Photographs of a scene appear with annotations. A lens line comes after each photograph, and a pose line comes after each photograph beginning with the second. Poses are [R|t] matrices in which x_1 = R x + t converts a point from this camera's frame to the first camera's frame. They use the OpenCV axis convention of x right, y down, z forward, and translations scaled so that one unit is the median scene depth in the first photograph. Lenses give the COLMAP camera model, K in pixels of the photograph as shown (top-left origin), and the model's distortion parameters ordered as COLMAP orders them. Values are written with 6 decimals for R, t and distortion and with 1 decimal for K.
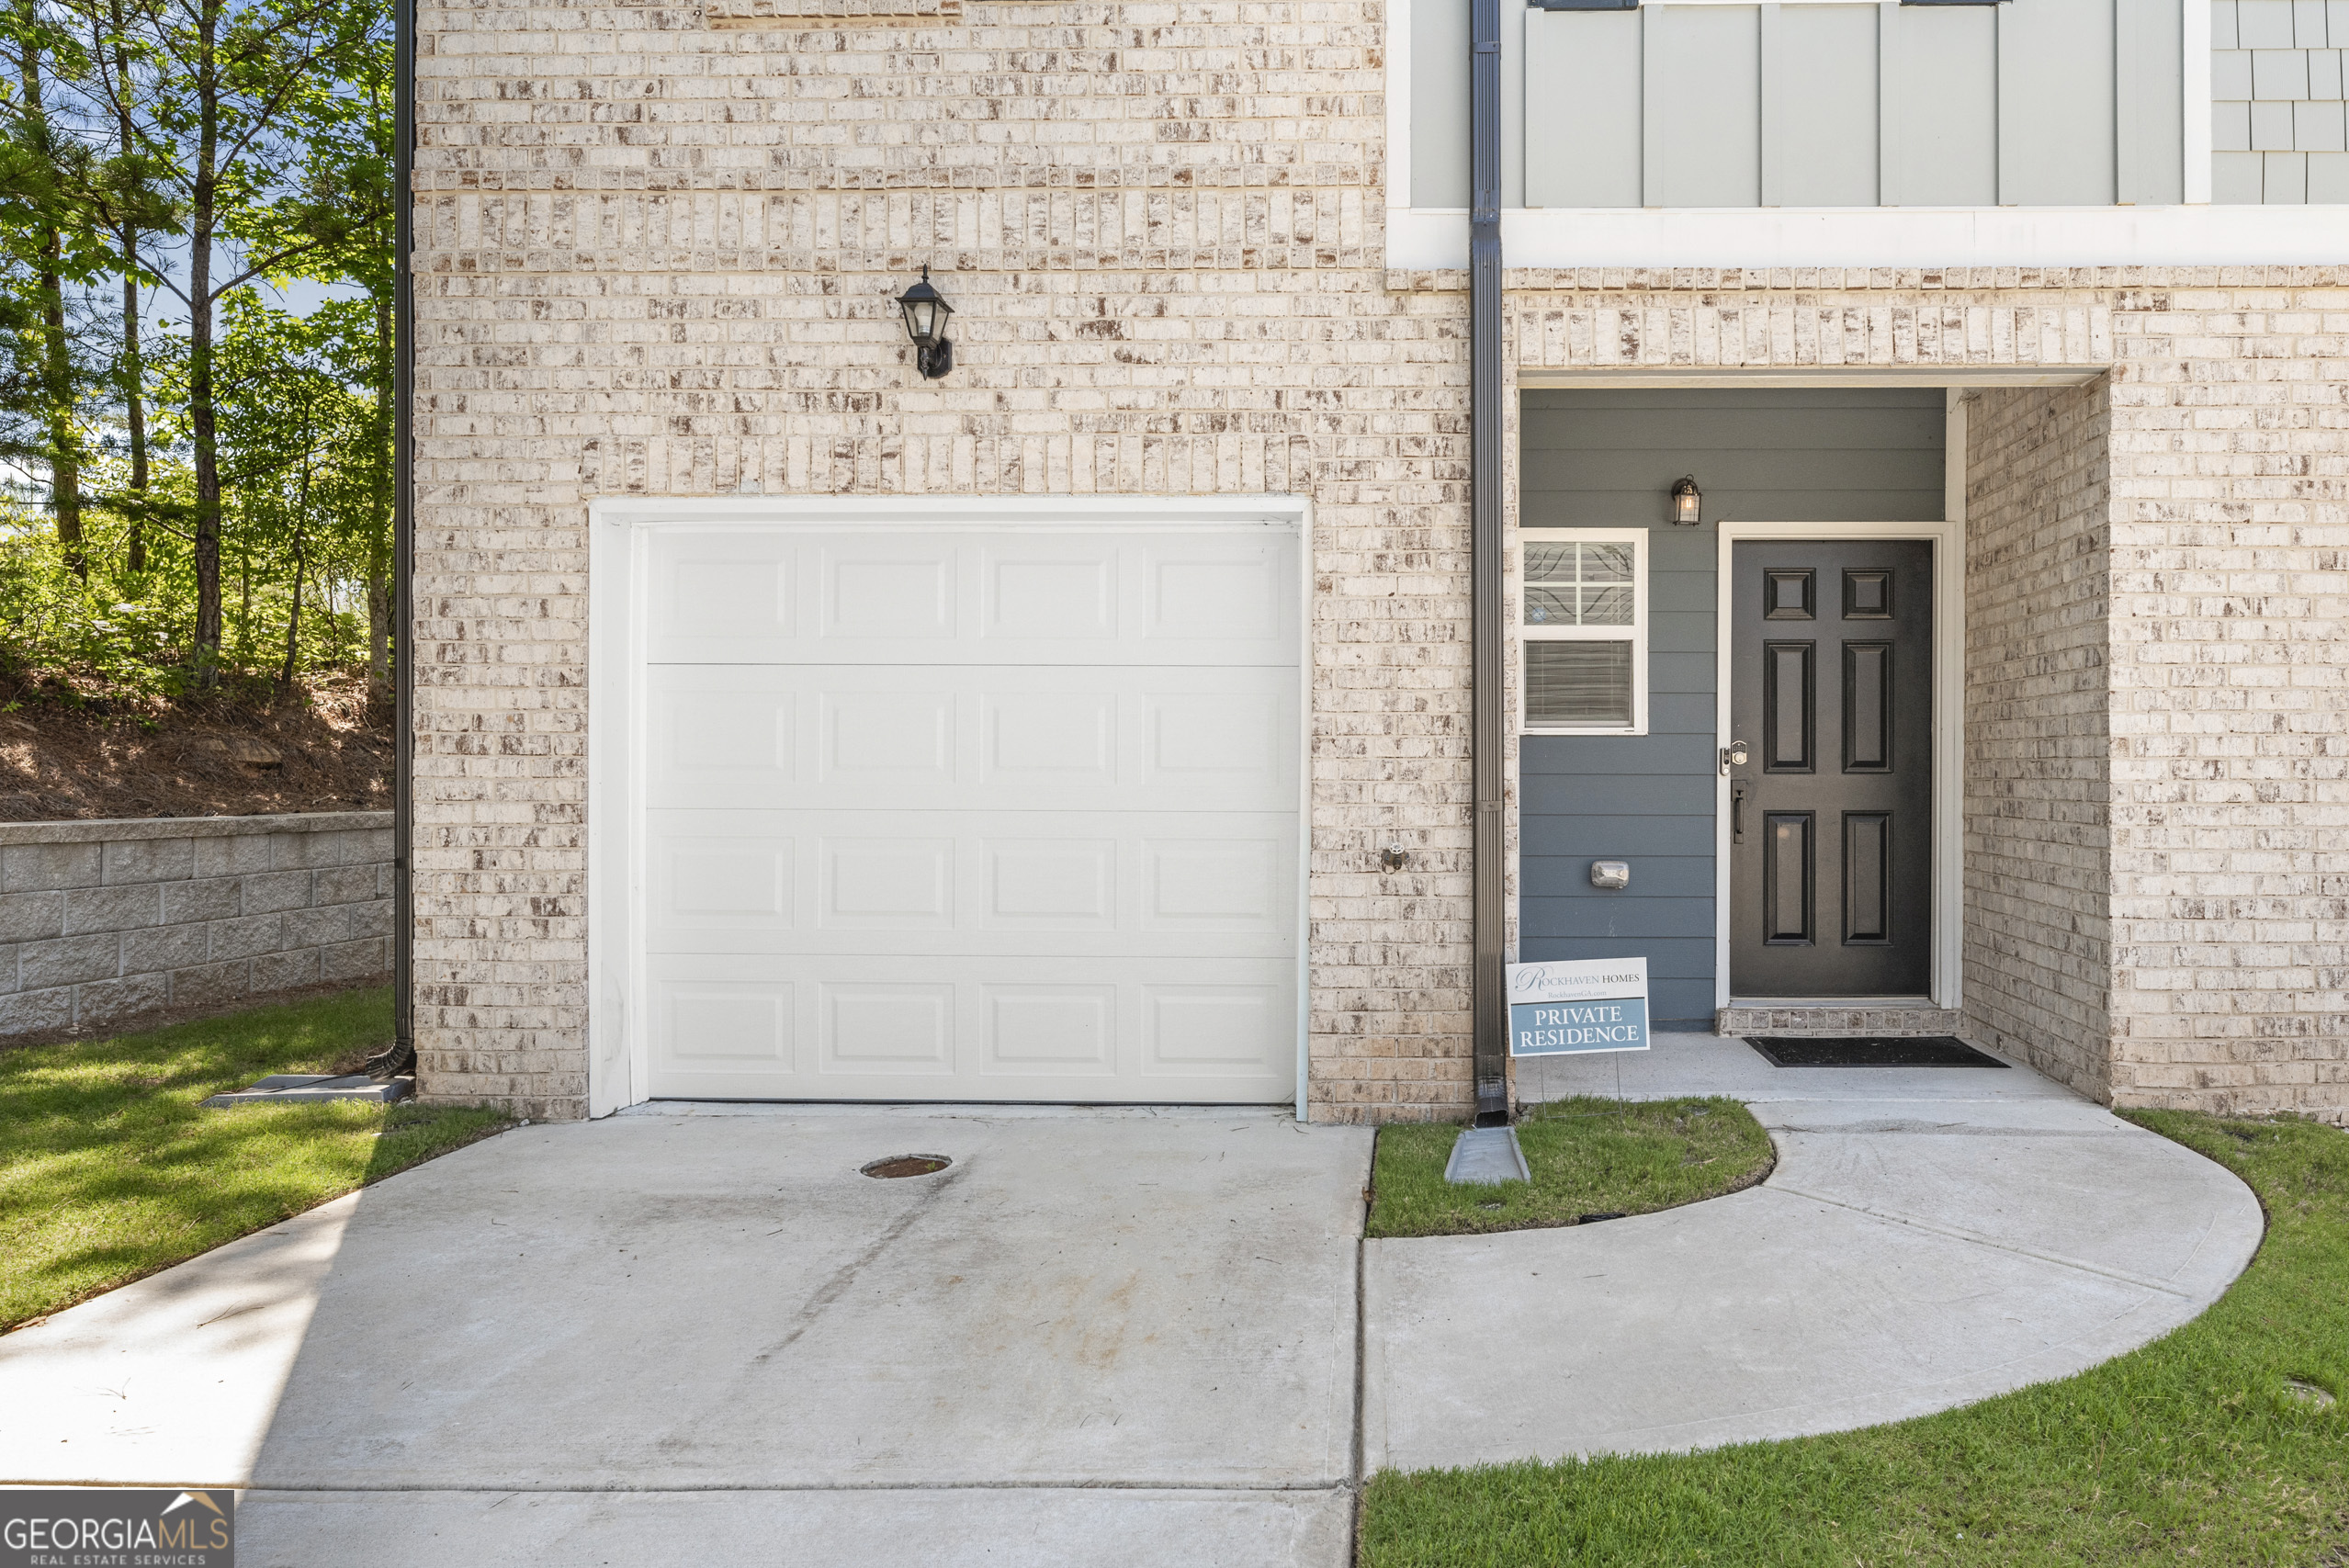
lens RADIAL K [[1370.0, 0, 1148.7], [0, 1370.0, 735.5], [0, 0, 1]] dist [-0.001231, -0.002041]
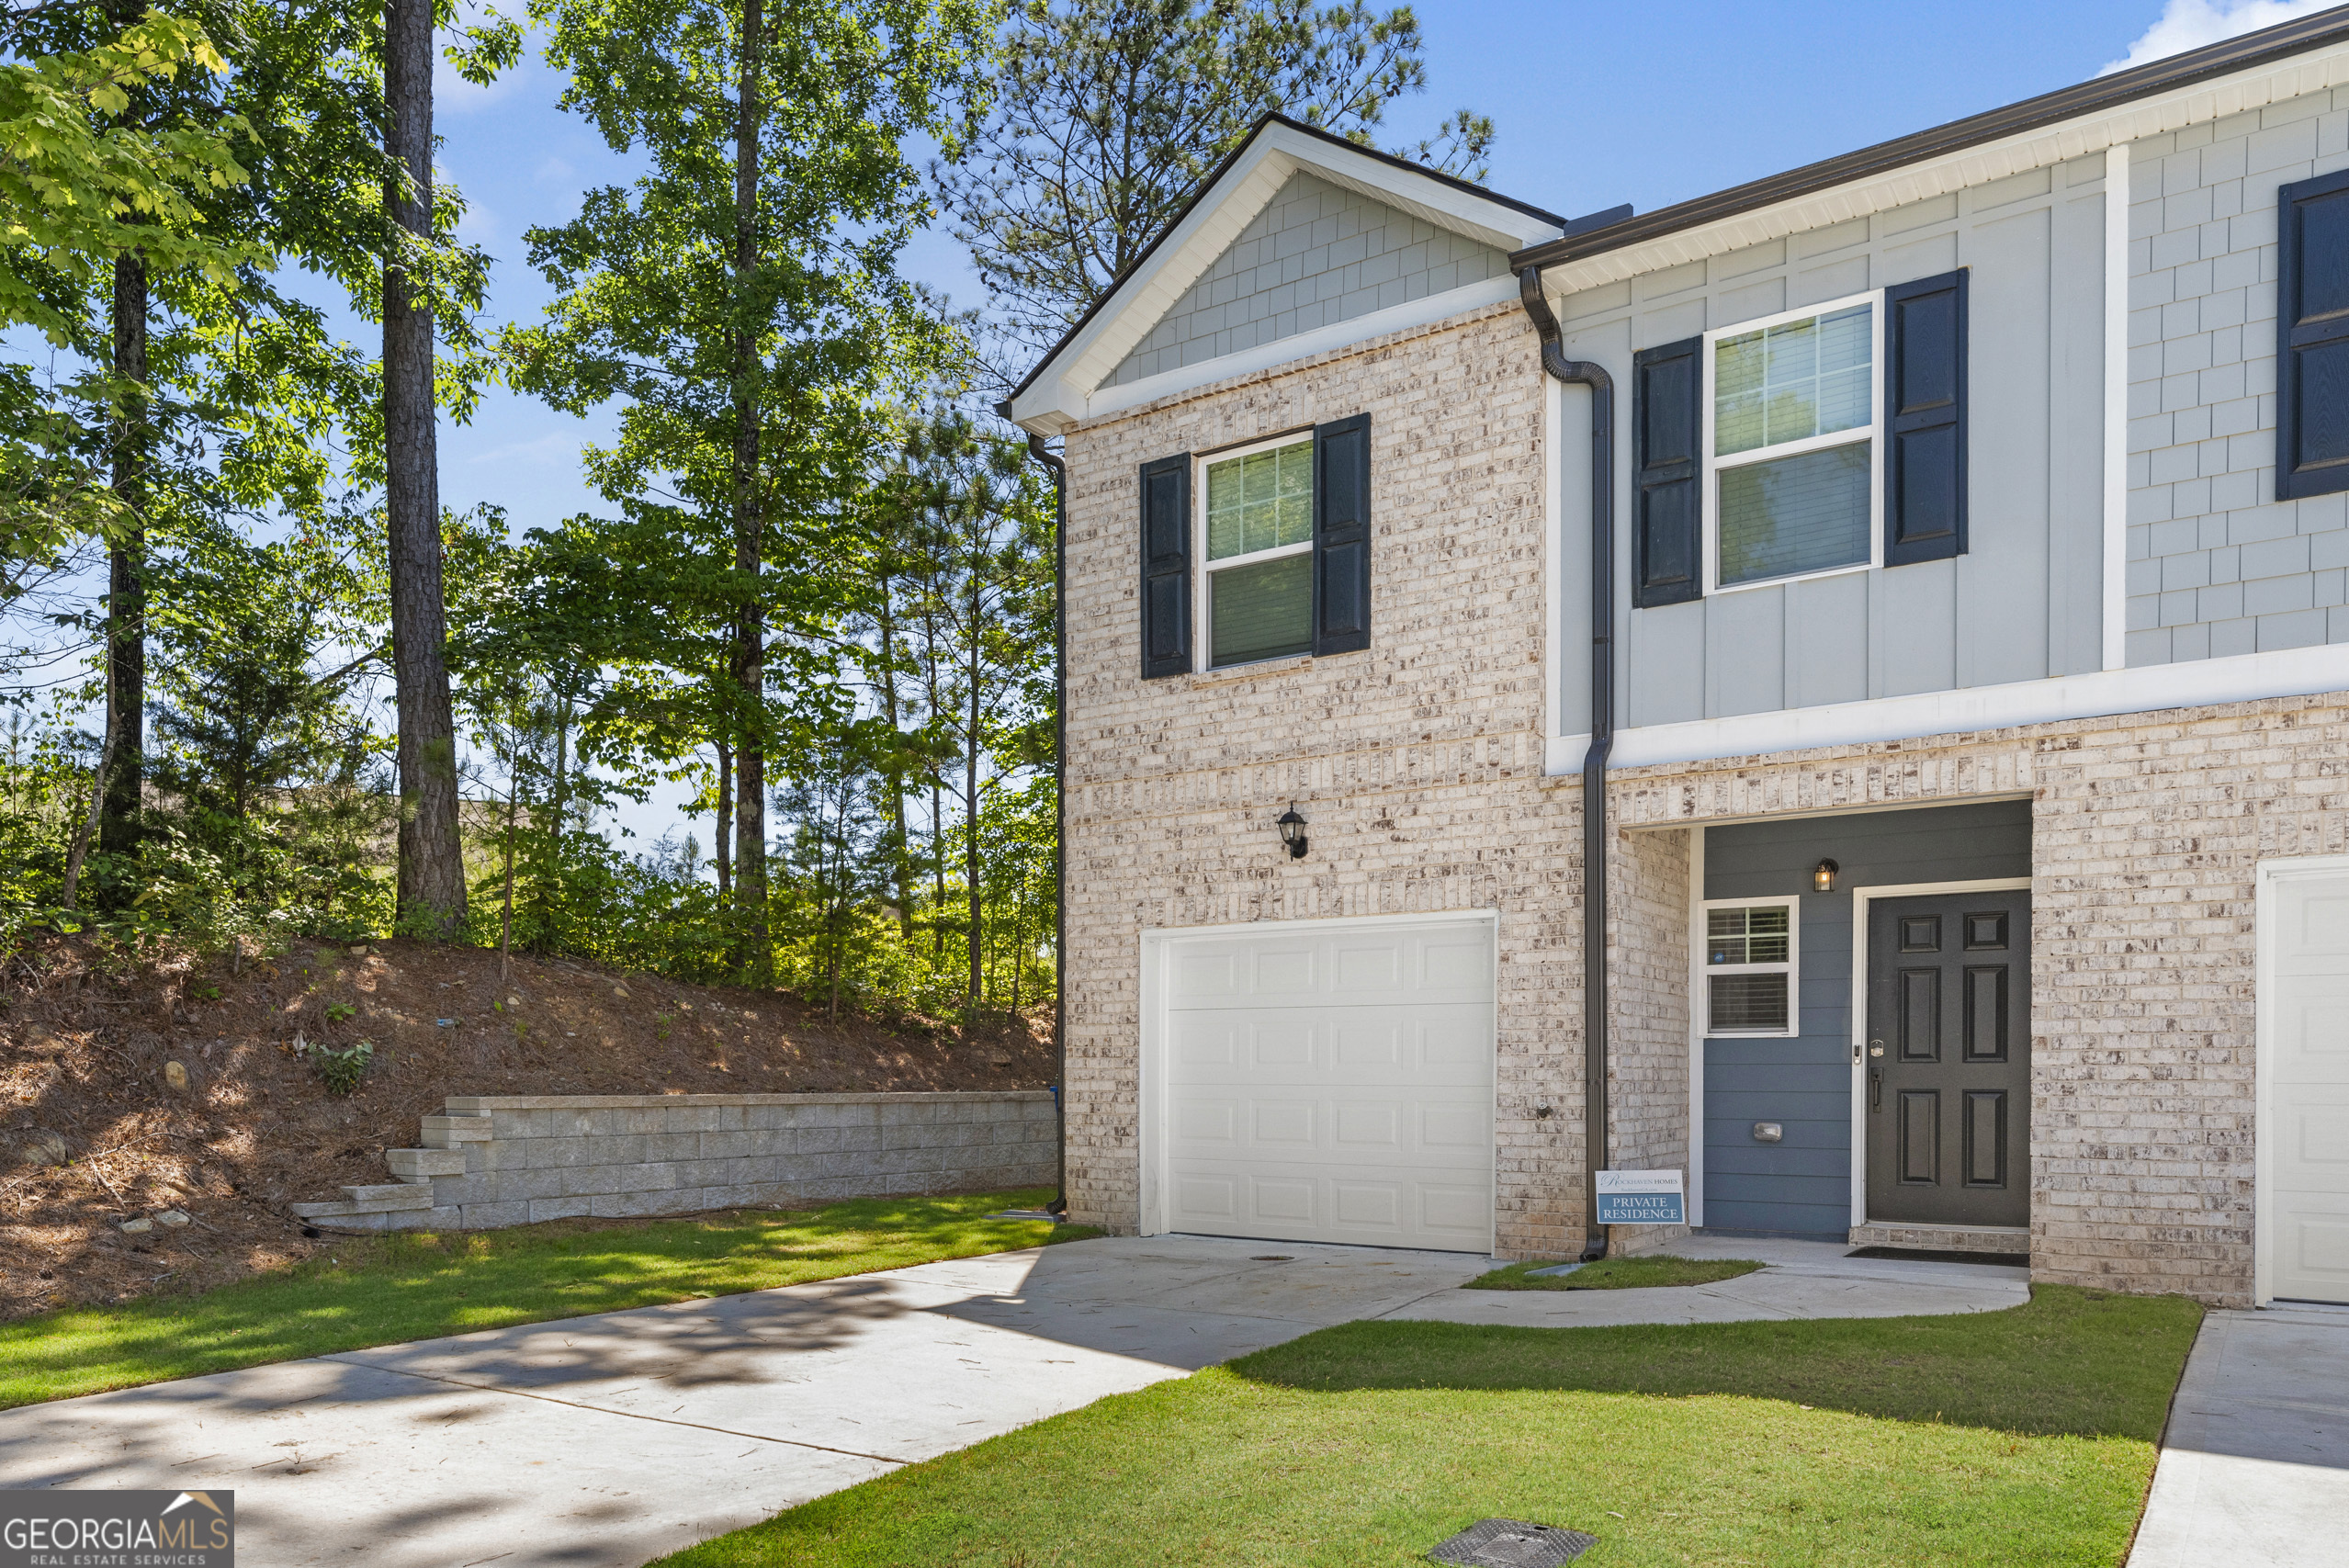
lens RADIAL K [[1634.2, 0, 1173.7], [0, 1634.2, 785.3], [0, 0, 1]] dist [0.000681, 0.001503]
pose [[0.895742, -0.081337, -0.437071, 0.670905], [0.016020, 0.988388, -0.151102, -0.015753], [0.444286, 0.128346, 0.886644, -1.088256]]
